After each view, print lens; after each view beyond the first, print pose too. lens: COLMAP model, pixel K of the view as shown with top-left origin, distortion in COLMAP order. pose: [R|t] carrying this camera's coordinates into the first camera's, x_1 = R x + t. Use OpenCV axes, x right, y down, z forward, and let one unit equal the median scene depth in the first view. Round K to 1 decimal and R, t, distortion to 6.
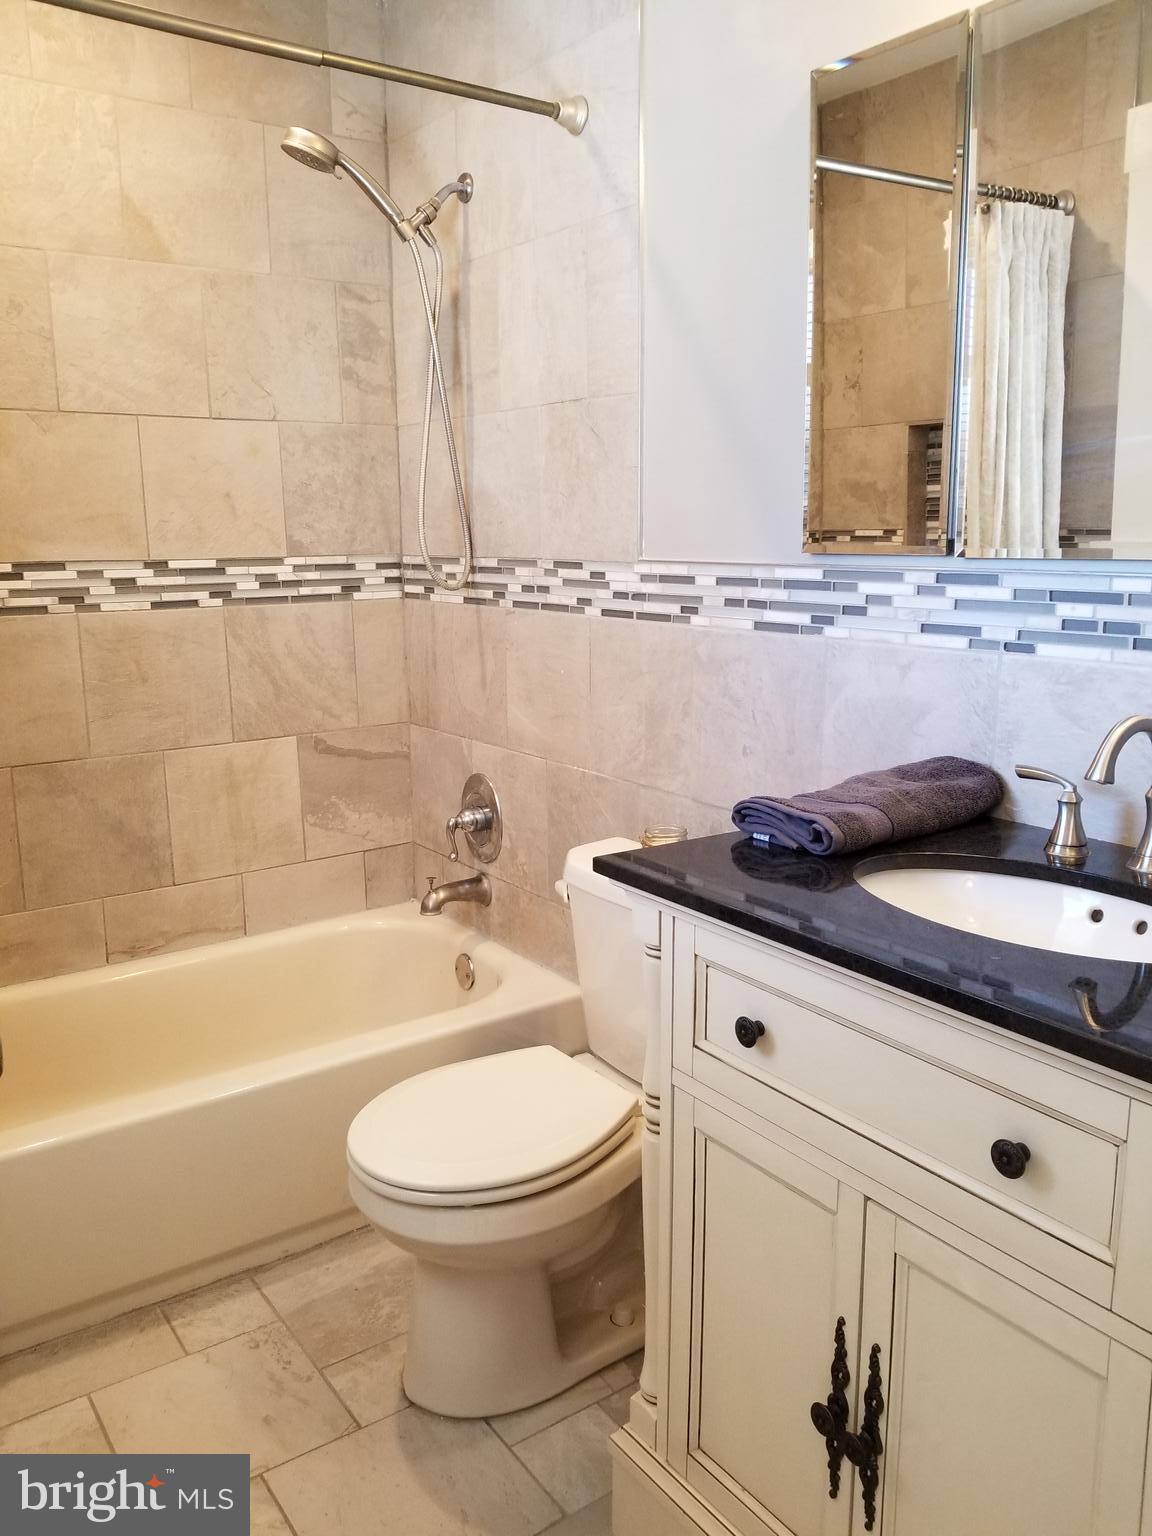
lens RADIAL K [[1219.0, 0, 617.4], [0, 1219.0, 762.5], [0, 0, 1]] dist [0.069309, -0.006403]
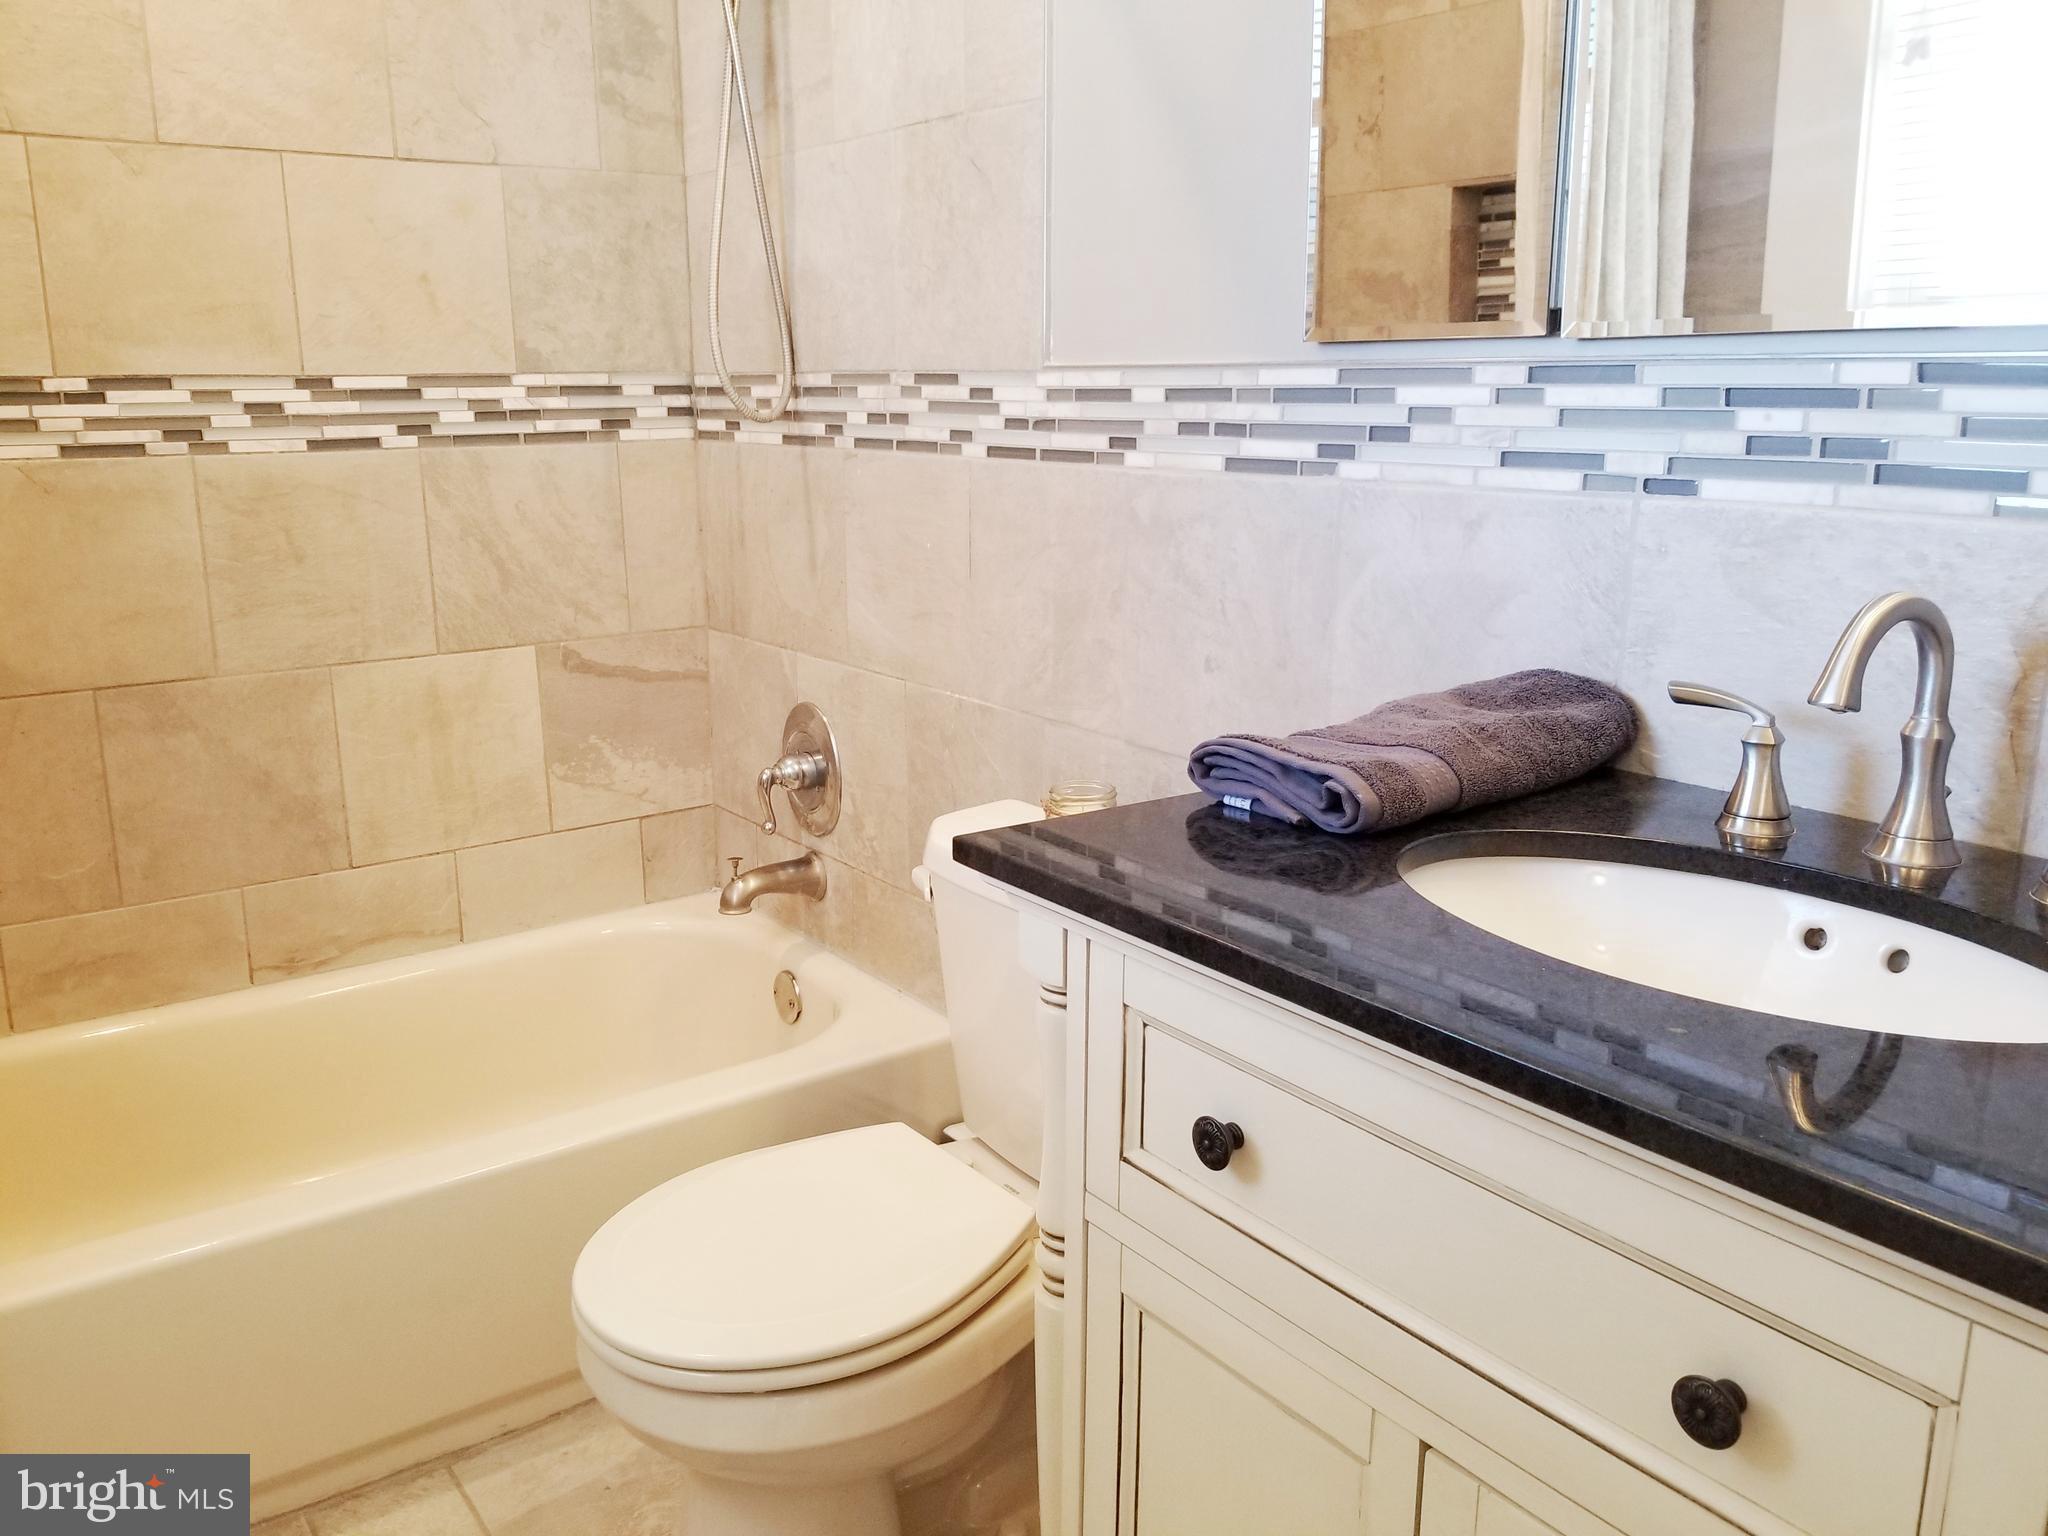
lens RADIAL K [[1654.5, 0, 1024.0], [0, 1654.5, 768.0], [0, 0, 1]] dist [0.043454, 0.002969]
pose [[0.999991, 0.002073, -0.003630, 0.008882], [-0.001908, 0.998993, 0.044819, 0.004429], [0.003720, -0.044811, 0.998989, 0.103872]]
